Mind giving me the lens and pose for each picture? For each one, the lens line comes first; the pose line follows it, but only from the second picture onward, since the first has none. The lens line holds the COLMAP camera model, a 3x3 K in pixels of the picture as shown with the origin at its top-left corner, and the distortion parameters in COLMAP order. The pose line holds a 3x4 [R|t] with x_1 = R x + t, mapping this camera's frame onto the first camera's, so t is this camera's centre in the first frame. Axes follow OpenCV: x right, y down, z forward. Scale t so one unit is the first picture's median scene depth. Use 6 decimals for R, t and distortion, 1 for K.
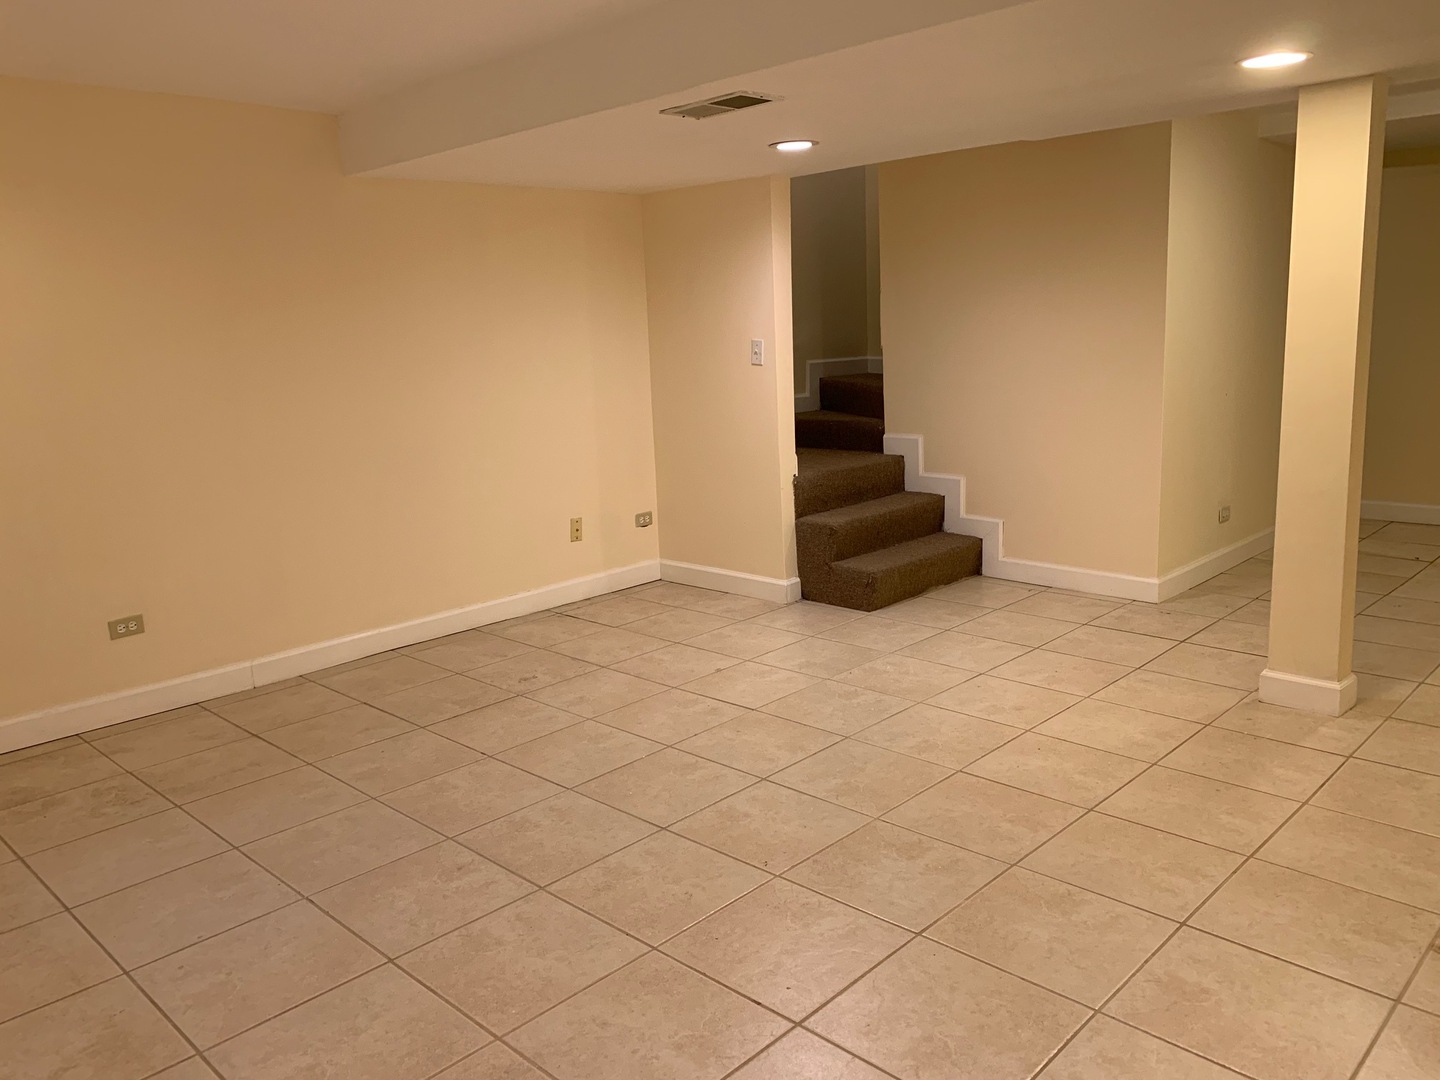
lens RADIAL K [[1109.9, 0, 714.0], [0, 1109.9, 535.6], [0, 0, 1]] dist [0.054462, -0.043594]
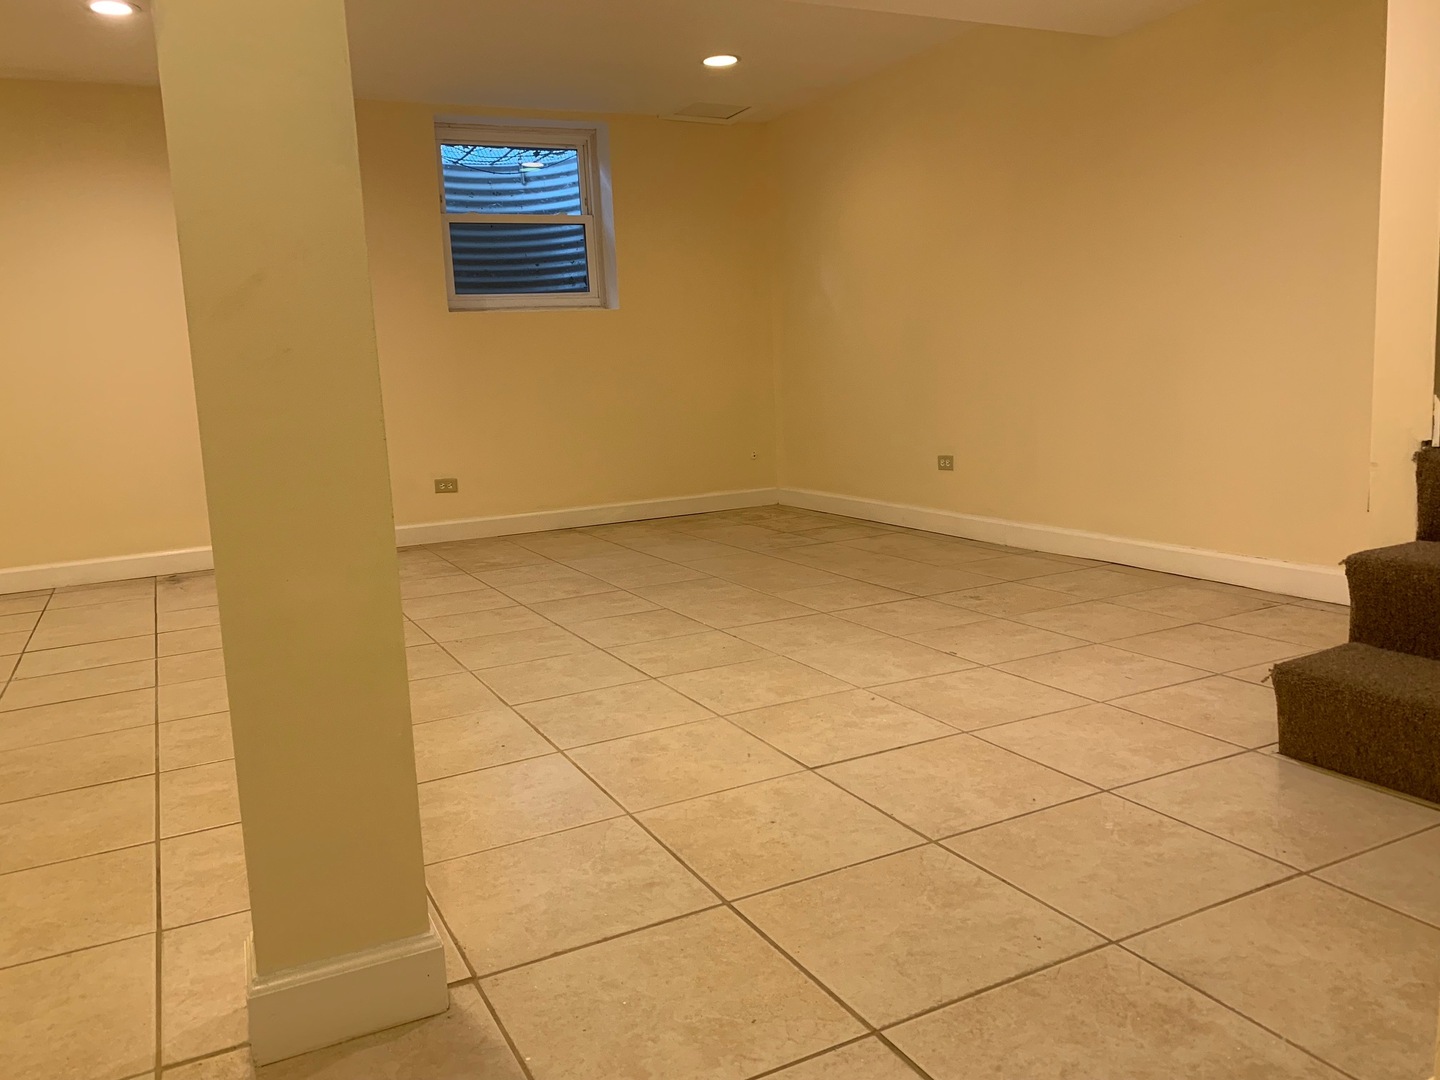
lens RADIAL K [[1109.9, 0, 714.1], [0, 1109.9, 543.1], [0, 0, 1]] dist [0.054462, -0.043594]
pose [[-0.331664, 0.204151, -0.921044, 0.739600], [-0.120021, 0.959241, 0.255836, -0.121488], [0.935732, 0.195396, -0.293643, 1.081130]]
